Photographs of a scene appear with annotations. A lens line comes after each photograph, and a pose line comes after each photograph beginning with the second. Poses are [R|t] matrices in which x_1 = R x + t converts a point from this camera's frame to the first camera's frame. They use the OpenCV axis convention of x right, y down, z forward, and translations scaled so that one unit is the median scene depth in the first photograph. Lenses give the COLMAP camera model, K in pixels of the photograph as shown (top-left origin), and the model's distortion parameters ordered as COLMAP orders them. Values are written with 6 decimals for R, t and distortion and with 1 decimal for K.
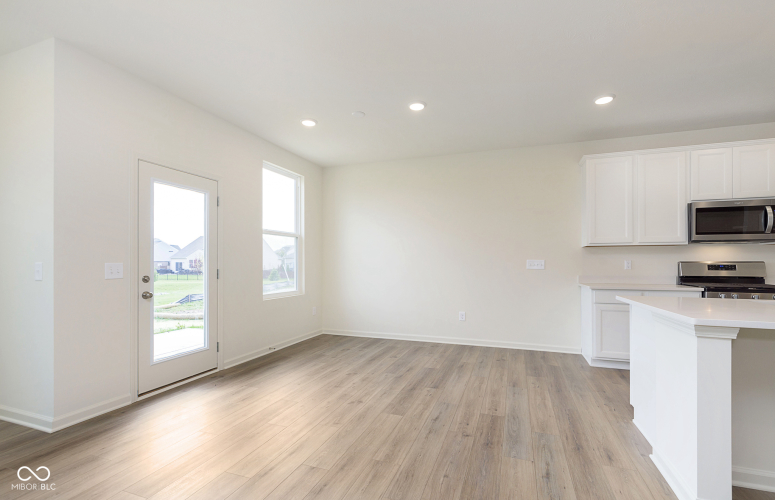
lens RADIAL K [[341.5, 0, 389.7], [0, 341.5, 259.4], [0, 0, 1]] dist [0.004549, 0.000105]
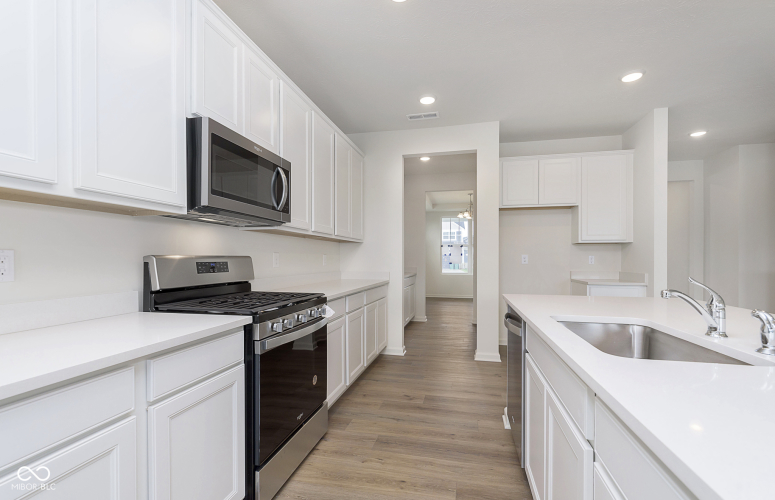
lens RADIAL K [[341.5, 0, 395.6], [0, 341.5, 257.0], [0, 0, 1]] dist [0.004549, 0.000105]
pose [[-0.150415, 0.003092, 0.988618, 0.422553], [-0.012019, 0.999915, -0.004956, 0.006919], [-0.988550, -0.012627, -0.150365, 0.820639]]
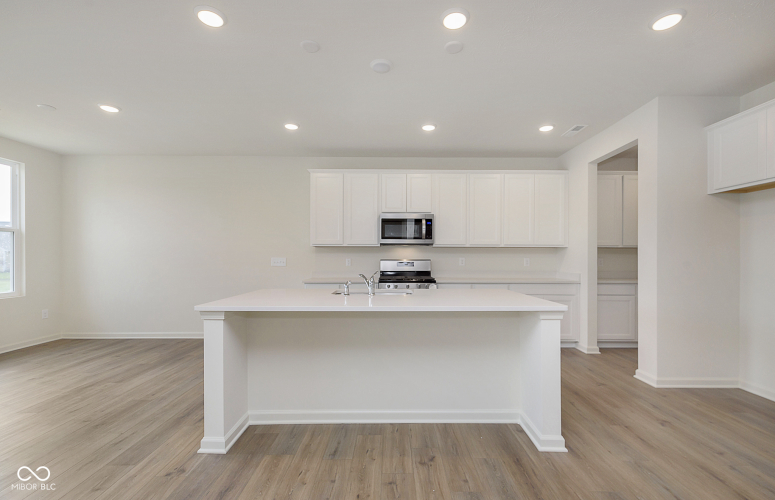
lens RADIAL K [[341.5, 0, 386.6], [0, 341.5, 255.6], [0, 0, 1]] dist [0.004549, 0.000105]
pose [[0.943592, 0.004180, 0.331084, 0.477952], [-0.003901, 0.999991, -0.001507, -0.008261], [-0.331087, 0.000130, 0.943600, -0.215164]]
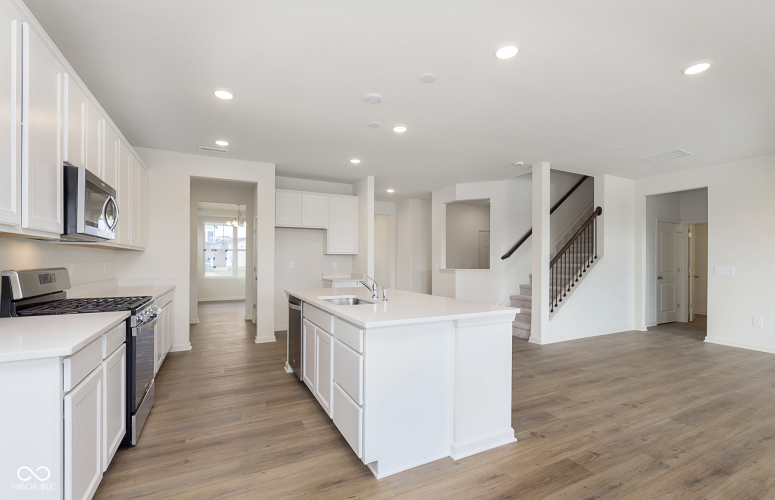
lens RADIAL K [[341.5, 0, 387.6], [0, 341.5, 257.9], [0, 0, 1]] dist [0.004549, 0.000105]
pose [[-0.731084, 0.002725, 0.682282, 0.111771], [-0.009288, 0.999860, -0.013945, -0.010787], [-0.682225, -0.016532, -0.730956, 1.060078]]
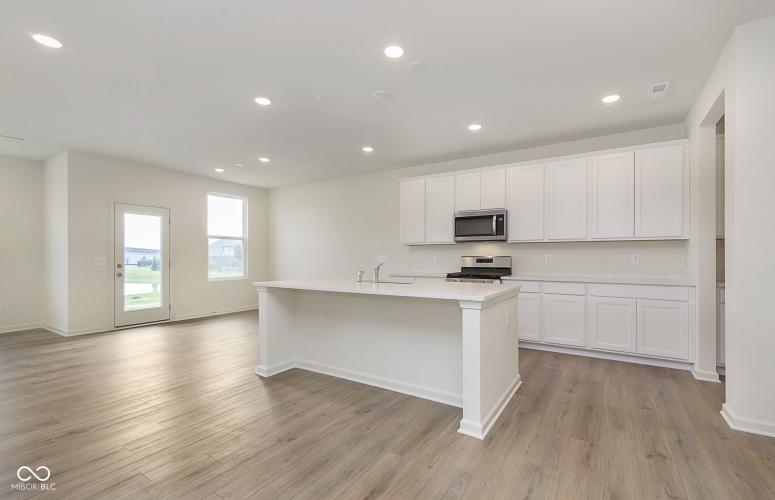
lens RADIAL K [[341.5, 0, 388.6], [0, 341.5, 255.7], [0, 0, 1]] dist [0.004549, 0.000105]
pose [[0.972792, -0.000459, -0.231680, 0.933950], [0.001706, 0.999985, 0.005182, -0.003986], [0.231674, -0.005436, 0.972778, -0.387283]]
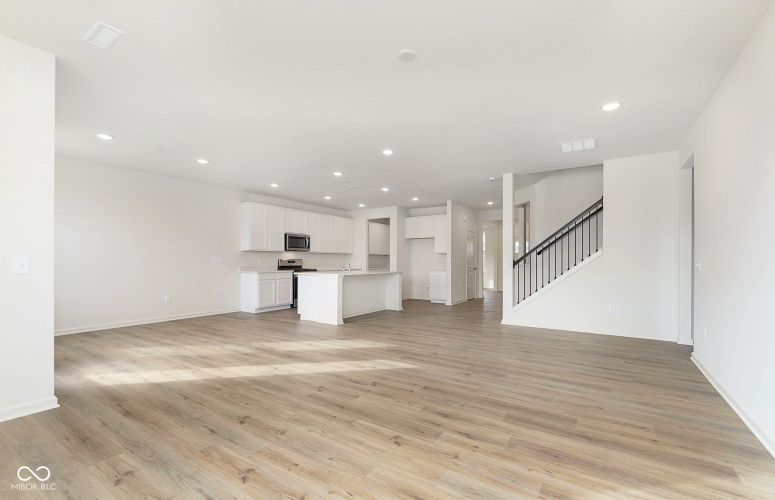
lens RADIAL K [[341.5, 0, 390.1], [0, 341.5, 256.9], [0, 0, 1]] dist [0.004549, 0.000105]
pose [[0.238184, 0.011476, 0.971152, -1.157185], [-0.009196, 0.999912, -0.009560, 0.005629], [-0.971176, -0.006653, 0.238269, -0.211649]]
